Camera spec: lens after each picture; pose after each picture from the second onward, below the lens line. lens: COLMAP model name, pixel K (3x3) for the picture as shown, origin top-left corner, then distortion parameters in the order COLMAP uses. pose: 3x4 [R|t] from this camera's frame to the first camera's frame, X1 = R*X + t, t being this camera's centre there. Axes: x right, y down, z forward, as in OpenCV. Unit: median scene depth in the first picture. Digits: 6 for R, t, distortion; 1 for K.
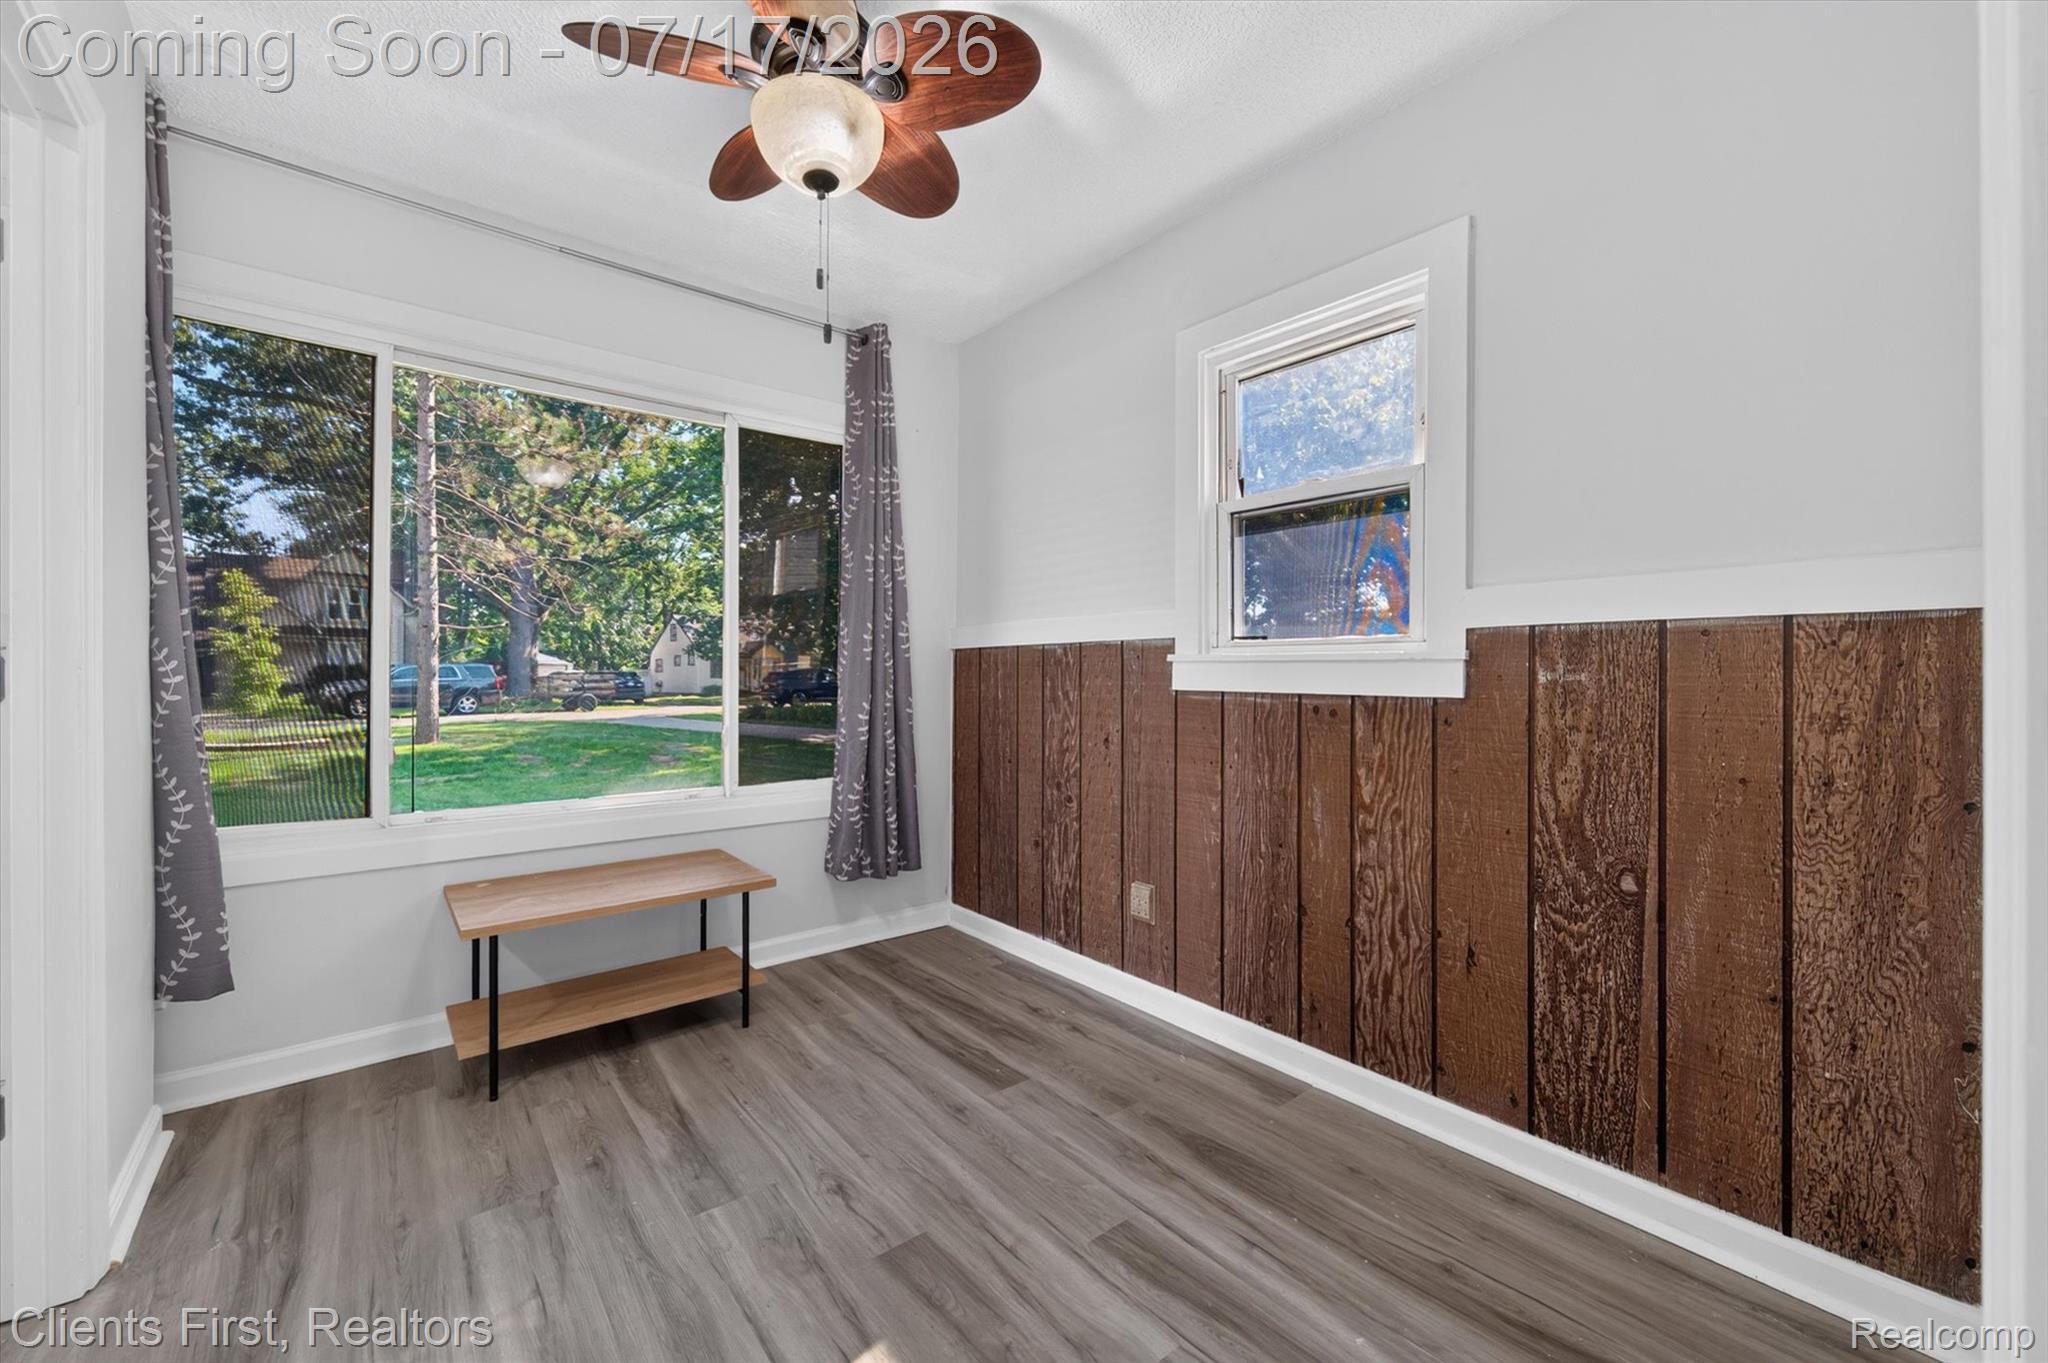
lens RADIAL K [[812.4, 0, 1030.4], [0, 812.4, 675.6], [0, 0, 1]] dist [-0.007502, 0.000654]
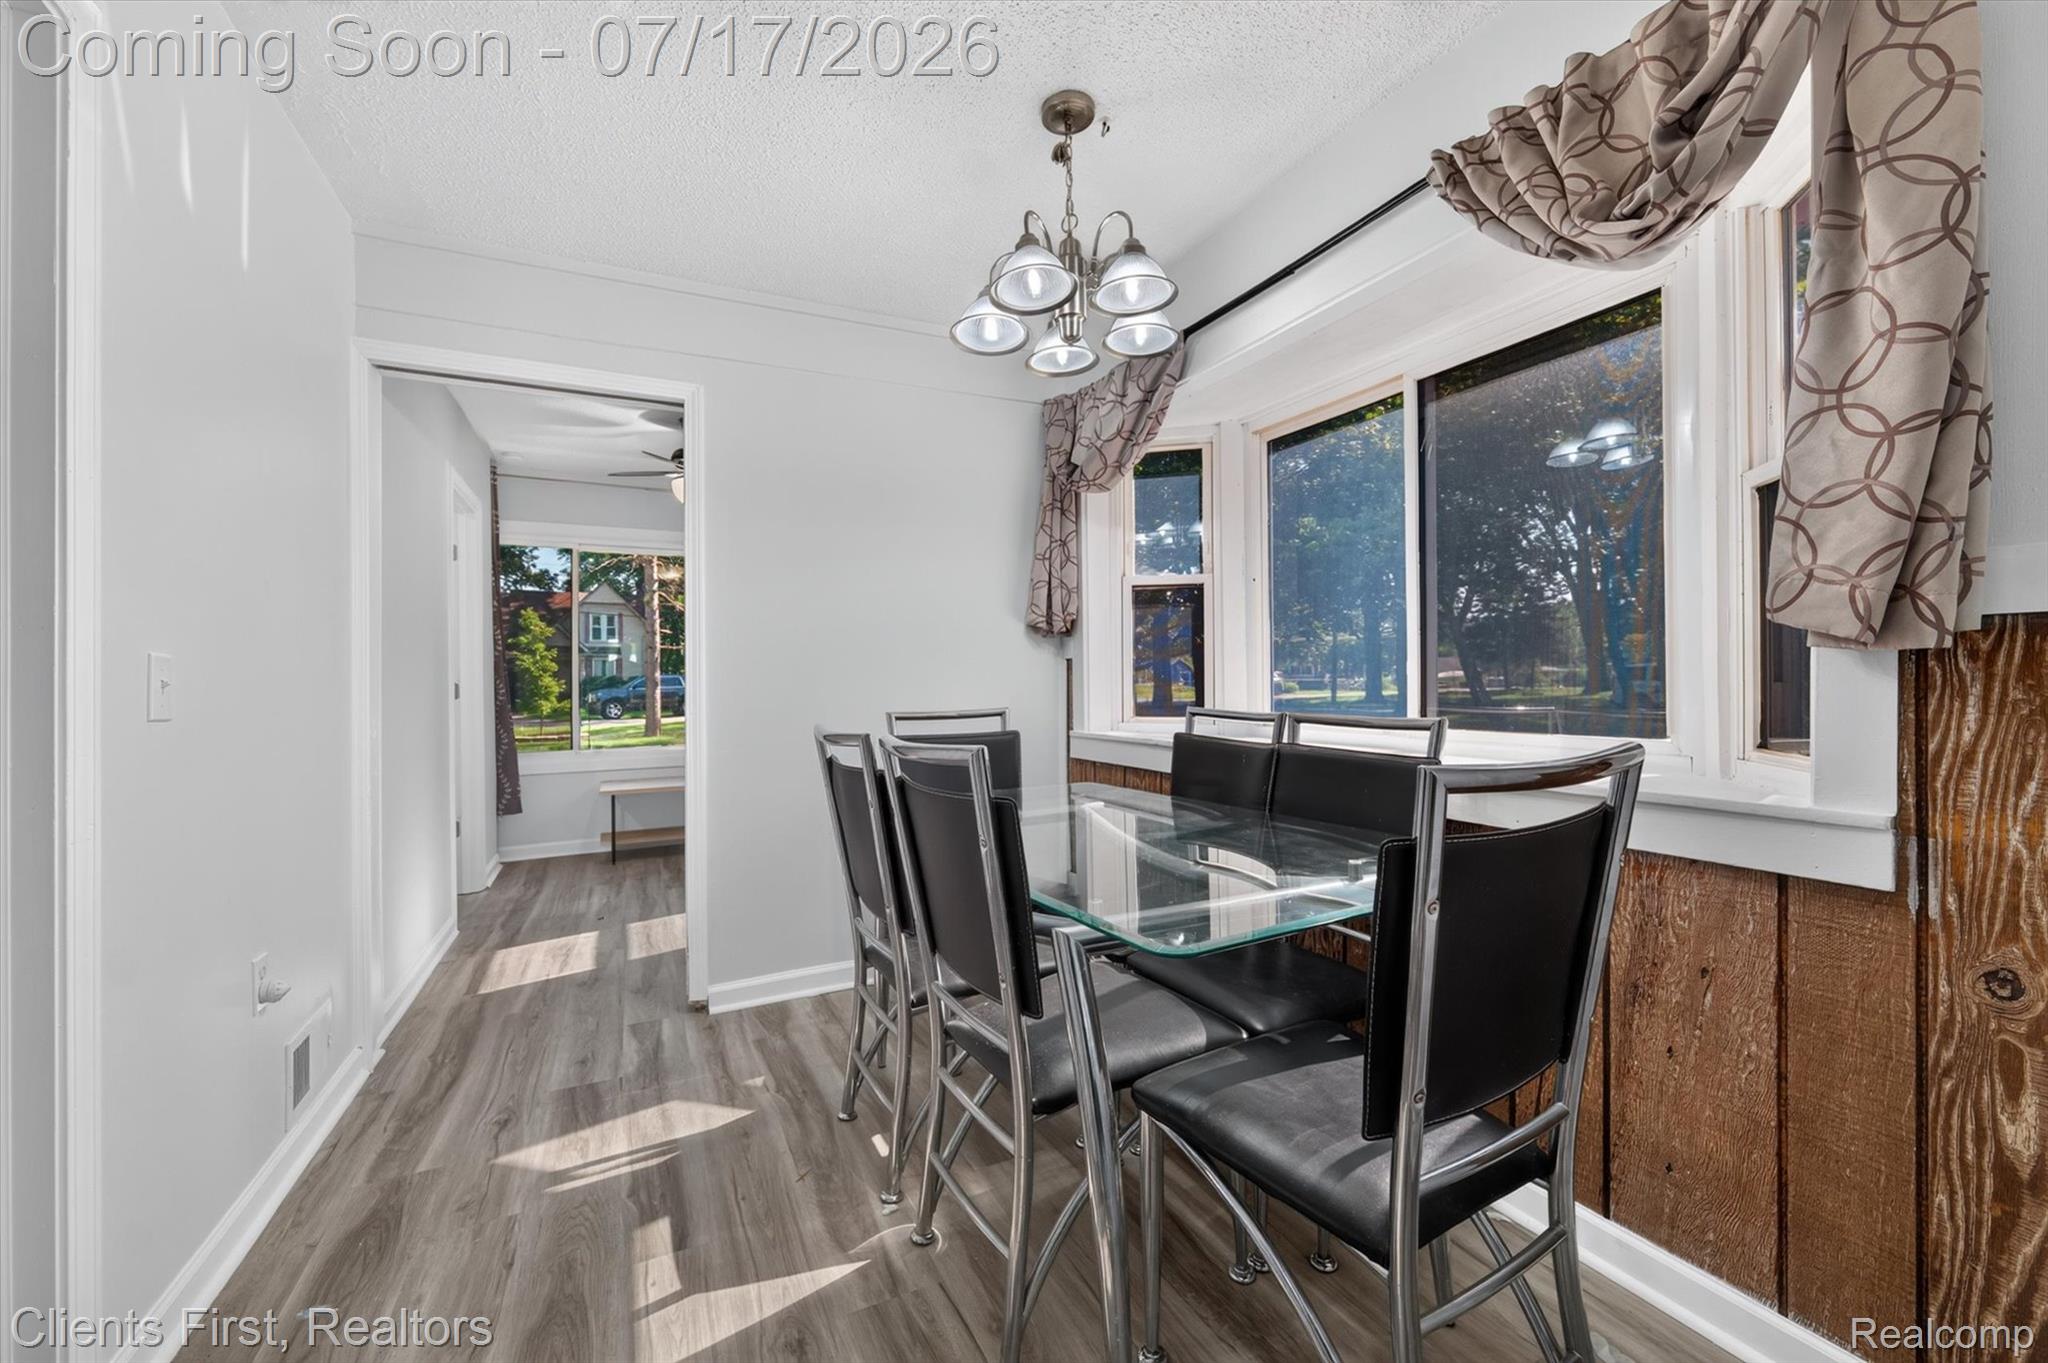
lens RADIAL K [[812.4, 0, 1012.3], [0, 812.4, 686.3], [0, 0, 1]] dist [-0.007502, 0.000654]
pose [[0.970736, -0.004720, -0.240103, 0.140758], [0.006023, 0.999971, 0.004691, -0.001541], [0.240074, -0.006000, 0.970736, -0.138198]]
